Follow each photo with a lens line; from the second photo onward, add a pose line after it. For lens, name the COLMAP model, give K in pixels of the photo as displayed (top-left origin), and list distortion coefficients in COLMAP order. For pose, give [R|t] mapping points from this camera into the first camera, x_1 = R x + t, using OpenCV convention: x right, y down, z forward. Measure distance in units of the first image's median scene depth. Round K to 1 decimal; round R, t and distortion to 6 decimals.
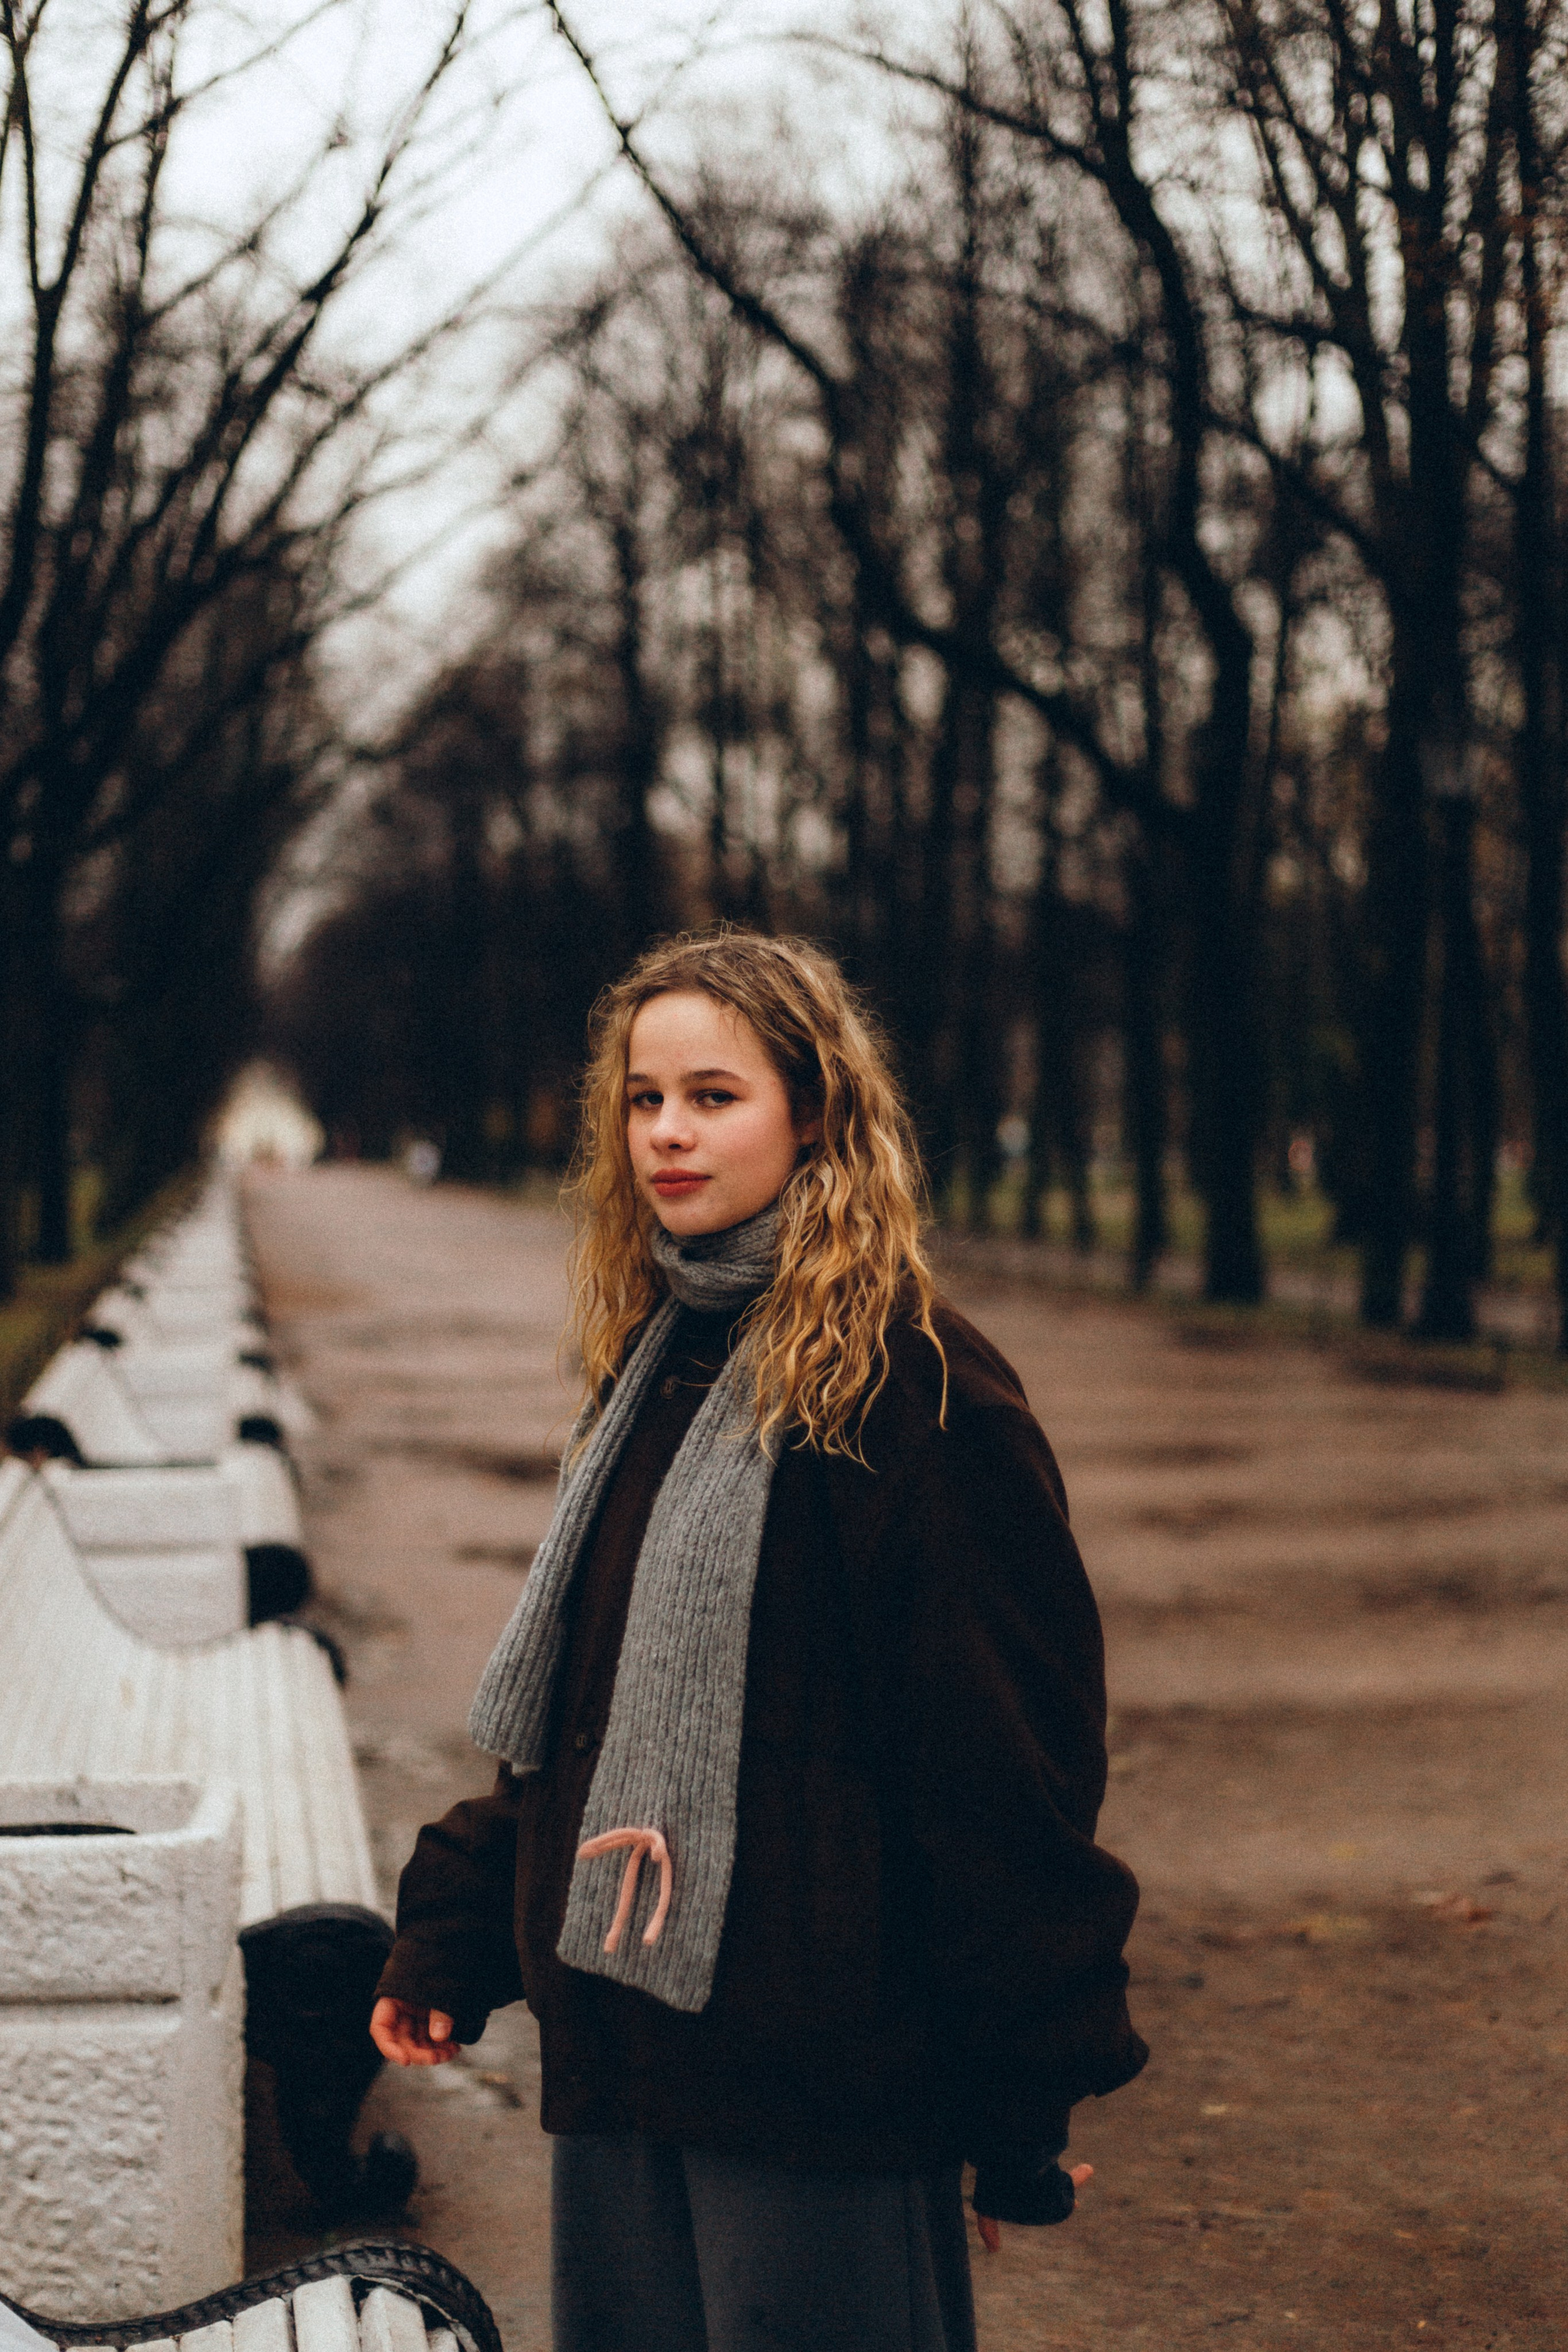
lens RADIAL K [[3517.7, 0, 773.4], [0, 3517.7, 1153.3], [0, 0, 1]] dist [0.205160, -1.264233]
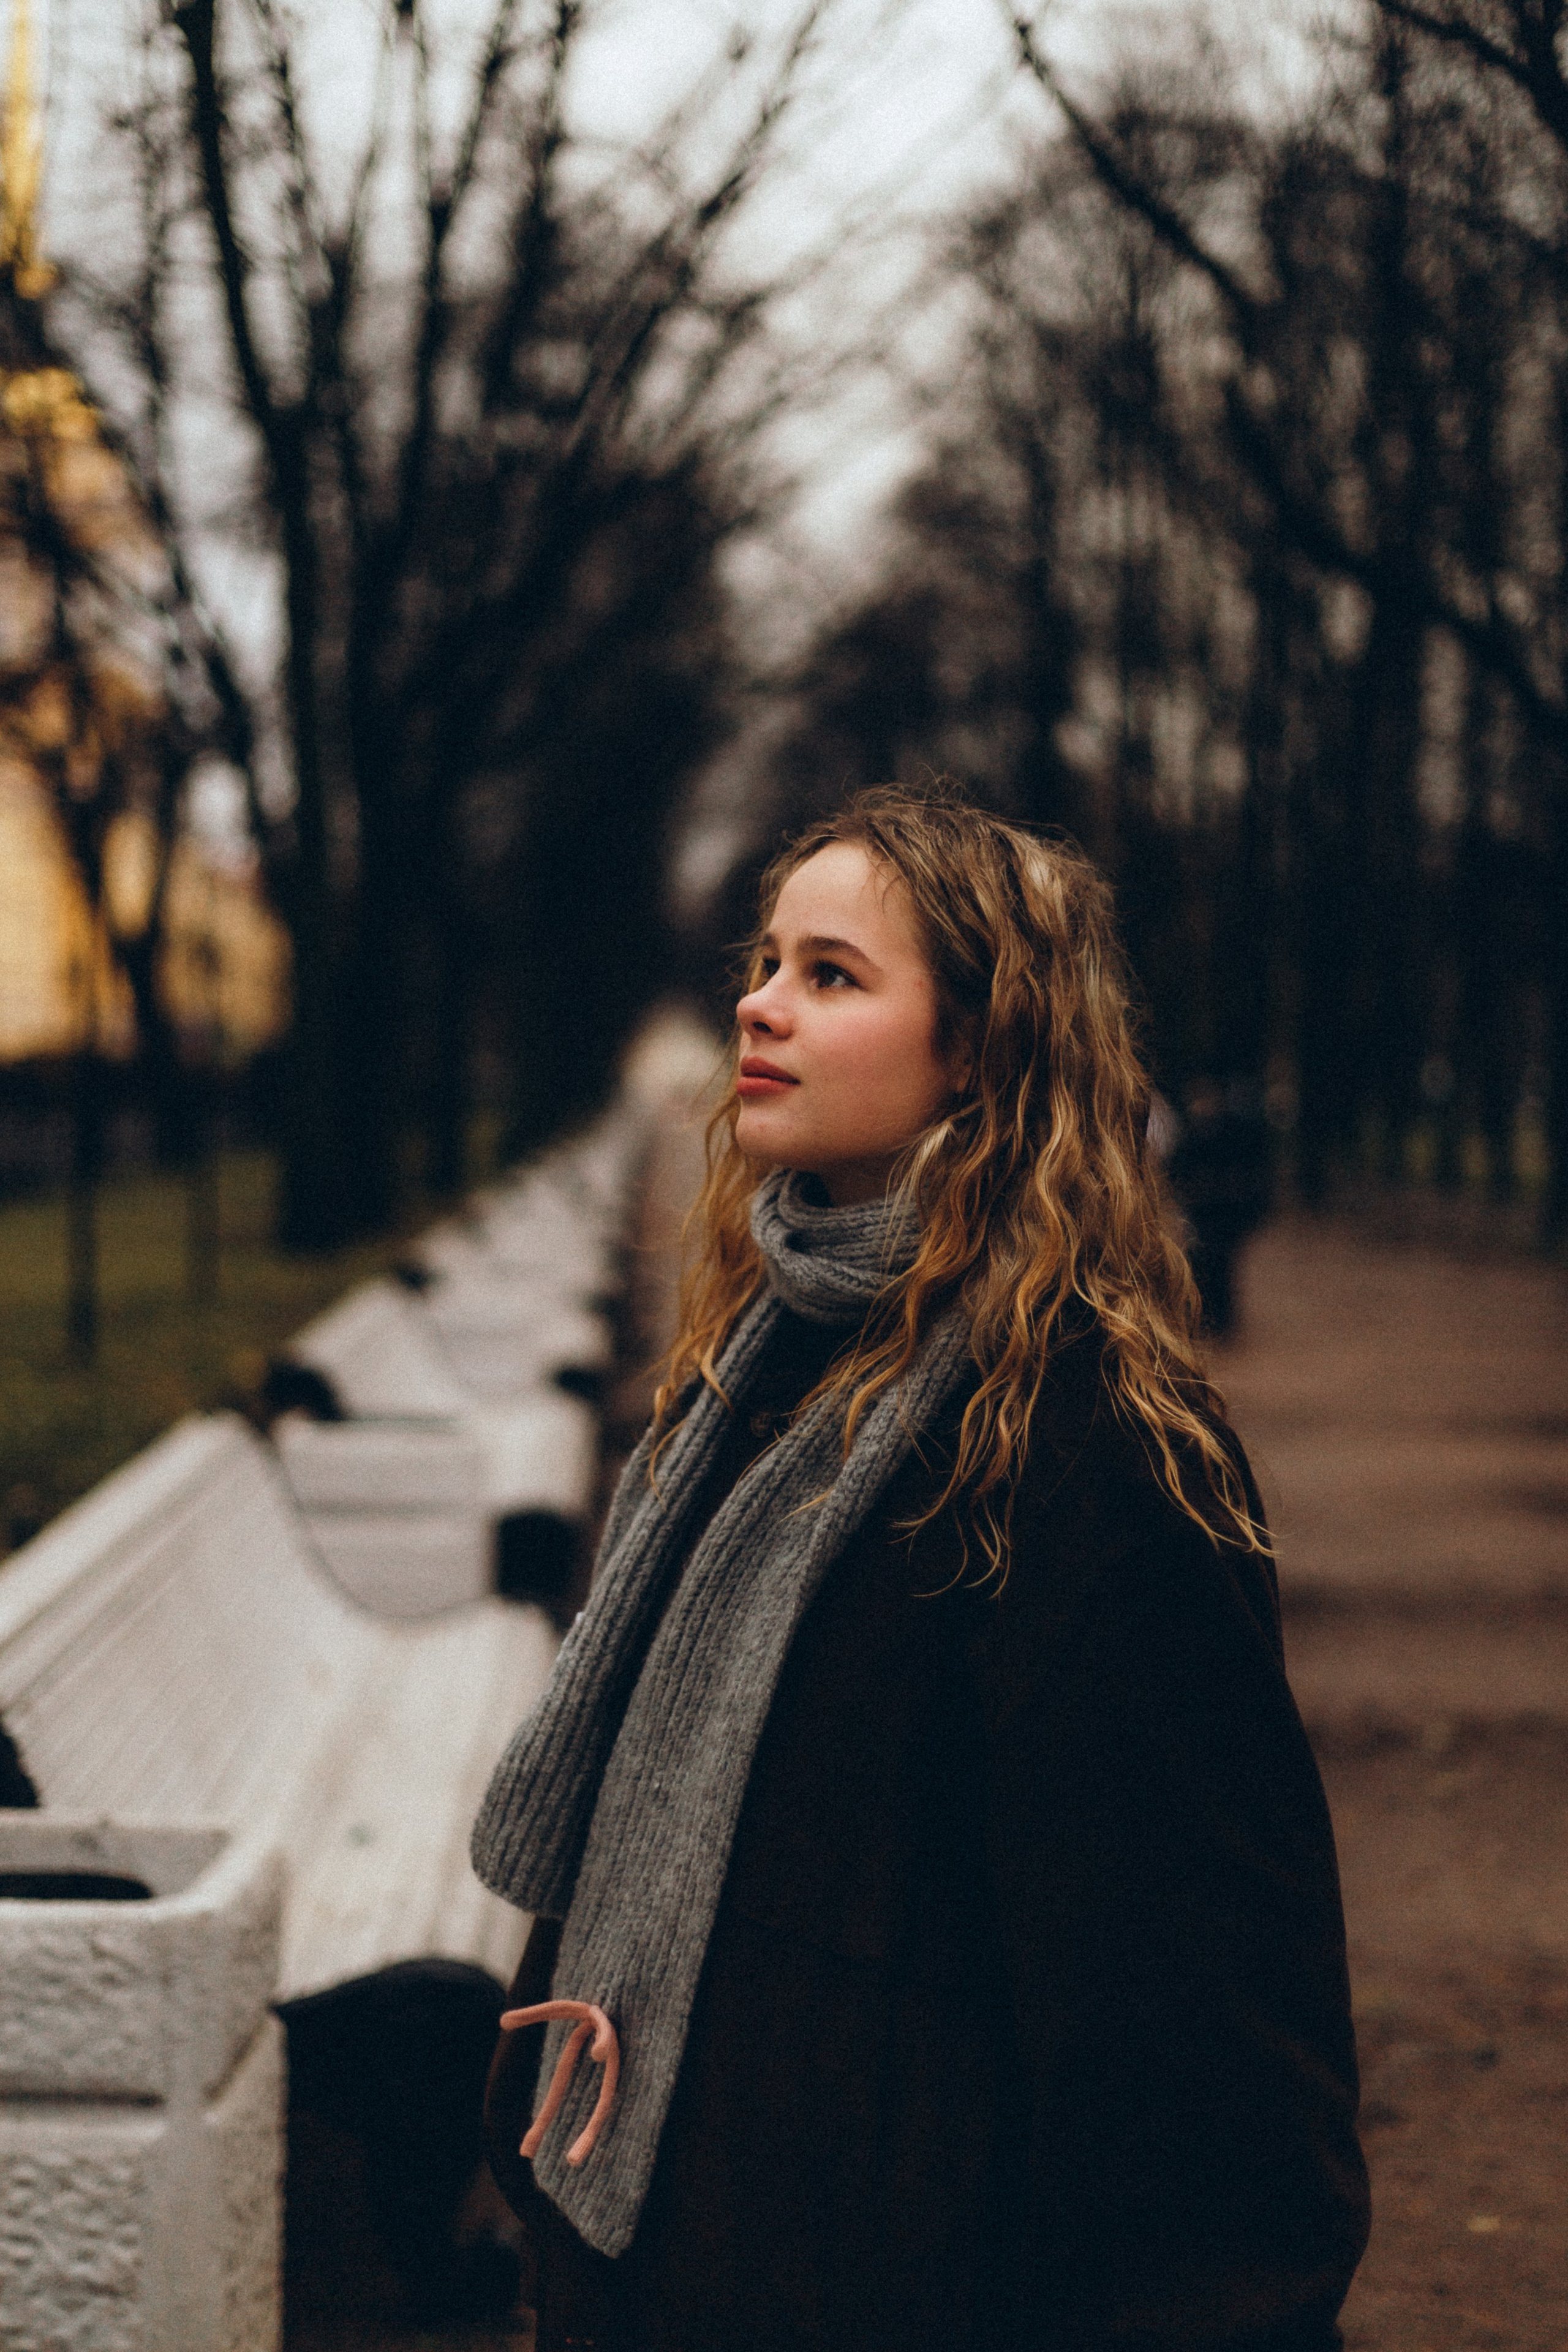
lens RADIAL K [[3517.7, 0, 773.4], [0, 3517.7, 1153.3], [0, 0, 1]] dist [0.205160, -1.264233]
pose [[0.992600, 0.018587, -0.119999, 0.033456], [-0.016479, 0.999692, 0.018530, -0.001650], [0.120306, -0.016416, 0.992601, 0.087428]]
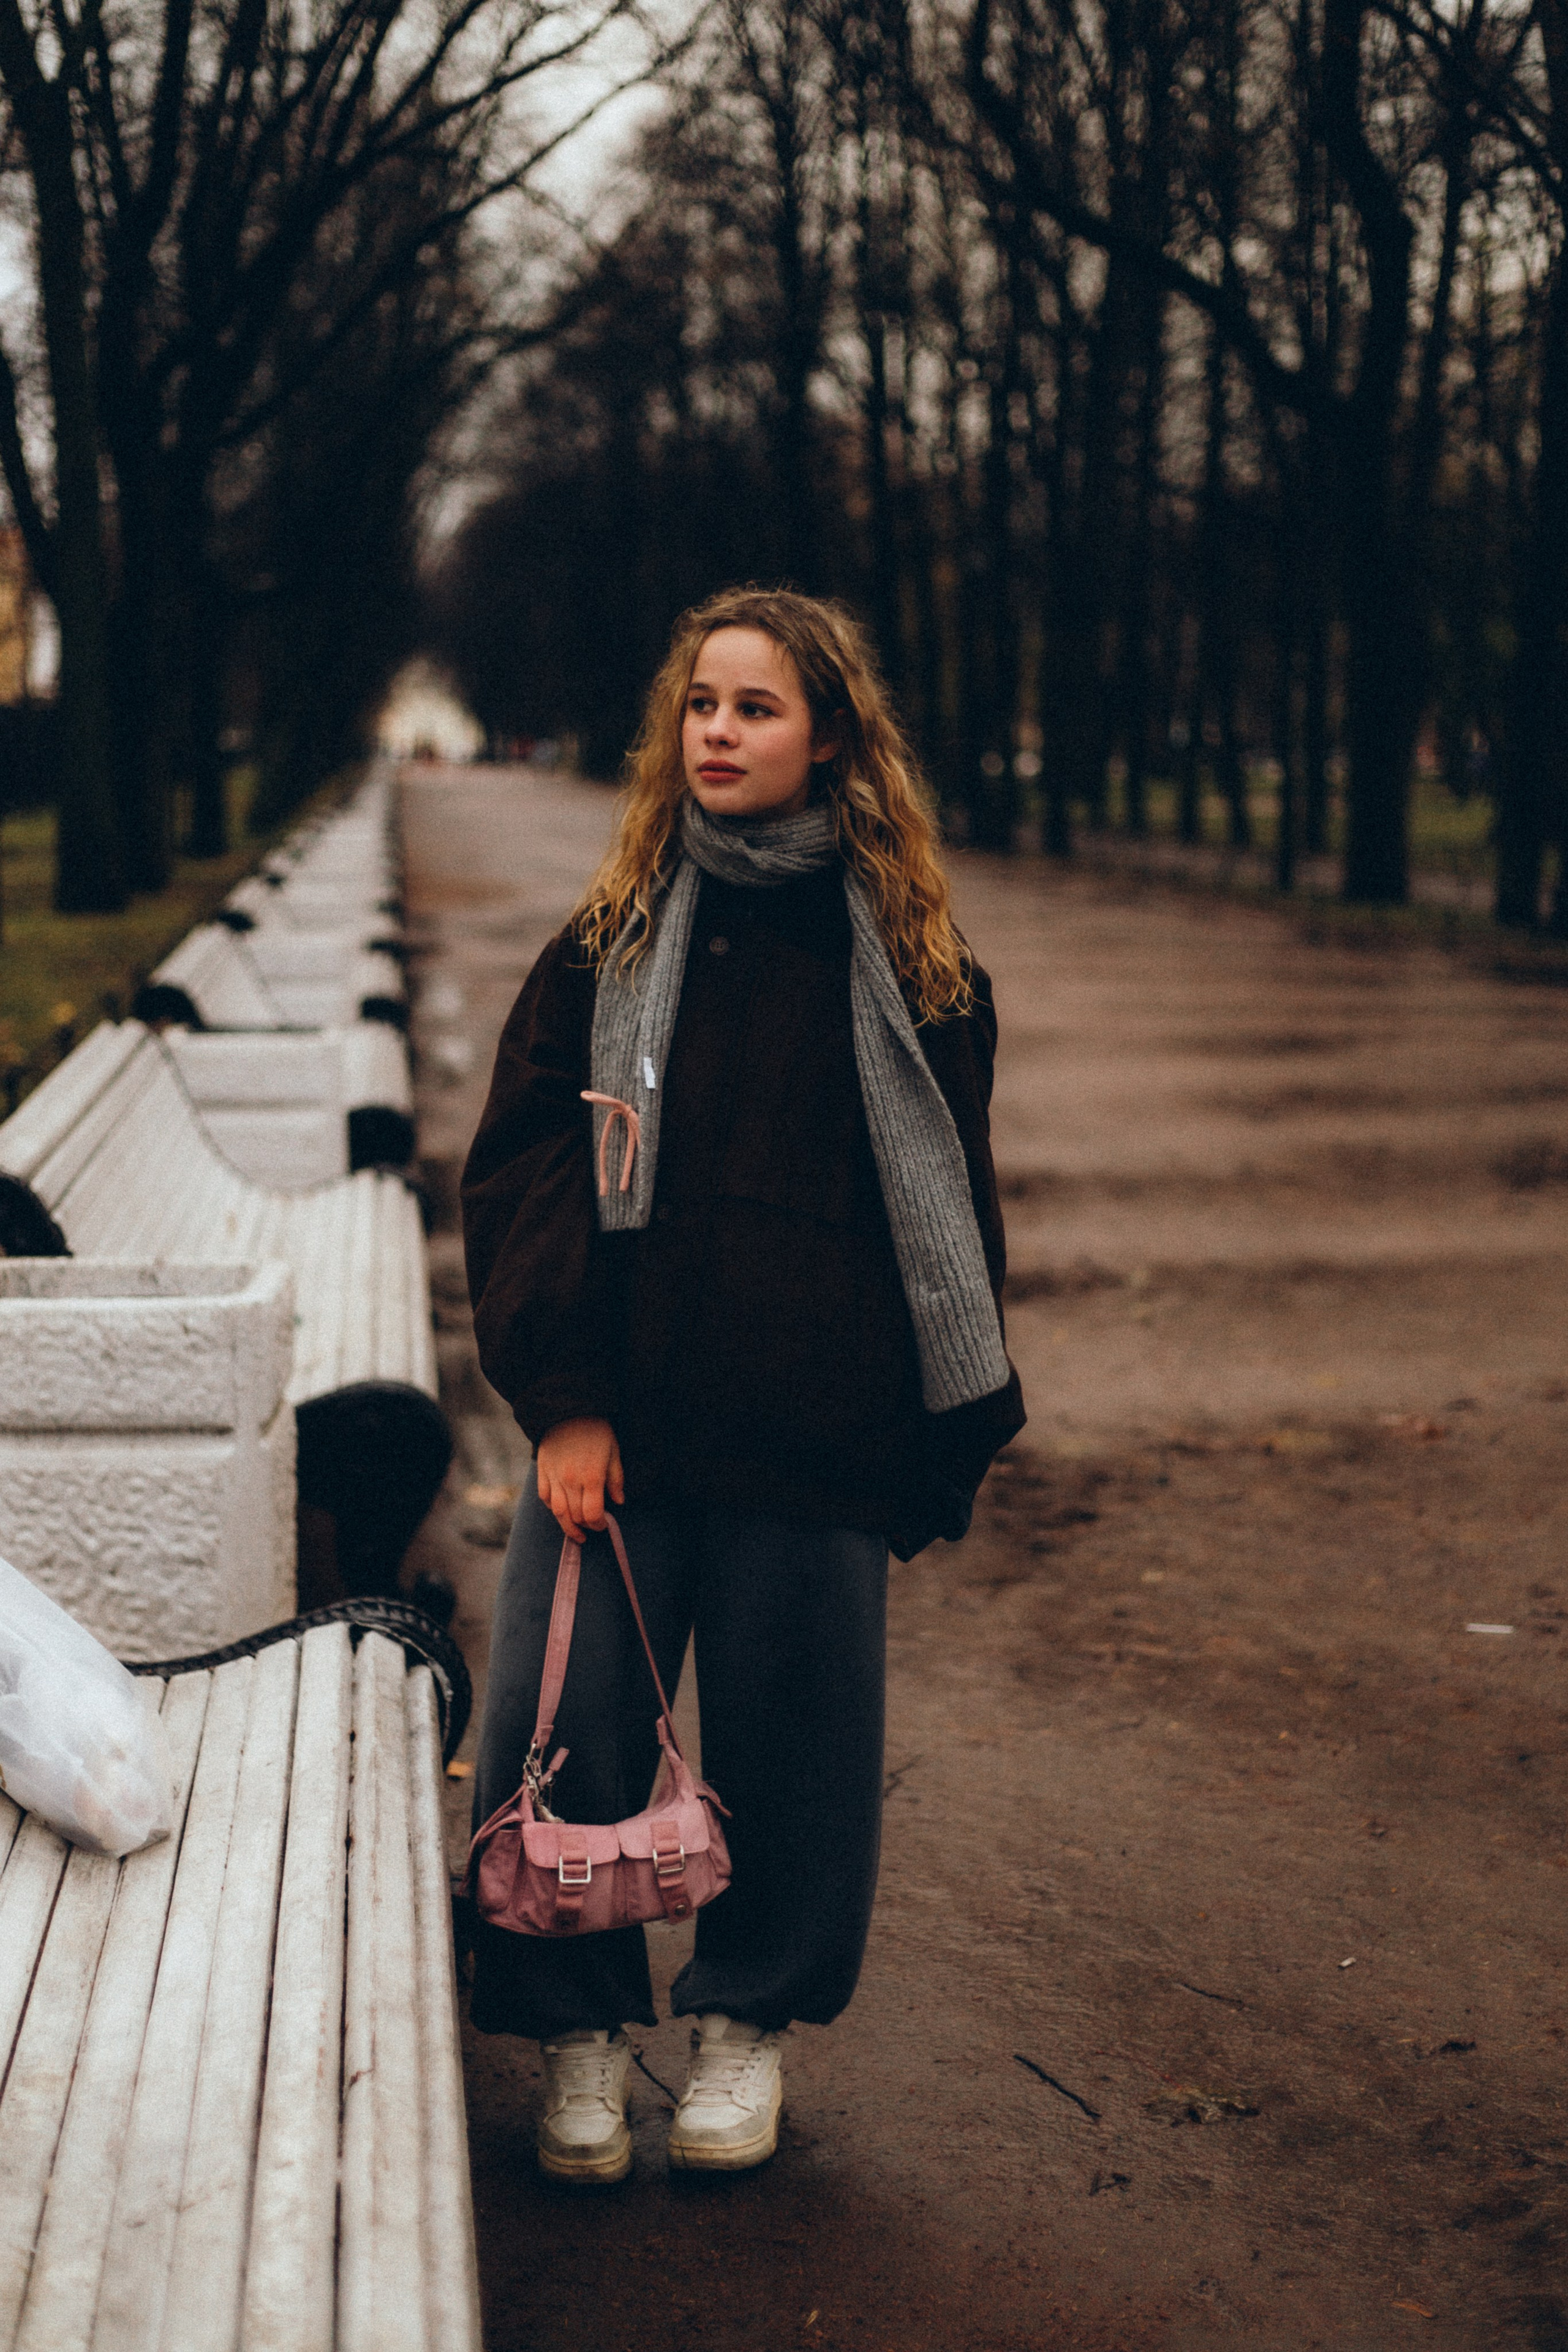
lens RADIAL K [[3577.6, 0, 784.0], [0, 3577.6, 1176.0], [0, 0, 1]] dist [0.226597, -1.339431]
pose [[0.998912, 0.011298, -0.045240, 0.036076], [-0.005929, 0.993103, 0.117093, 0.002094], [0.046251, -0.116698, 0.992090, -0.099085]]
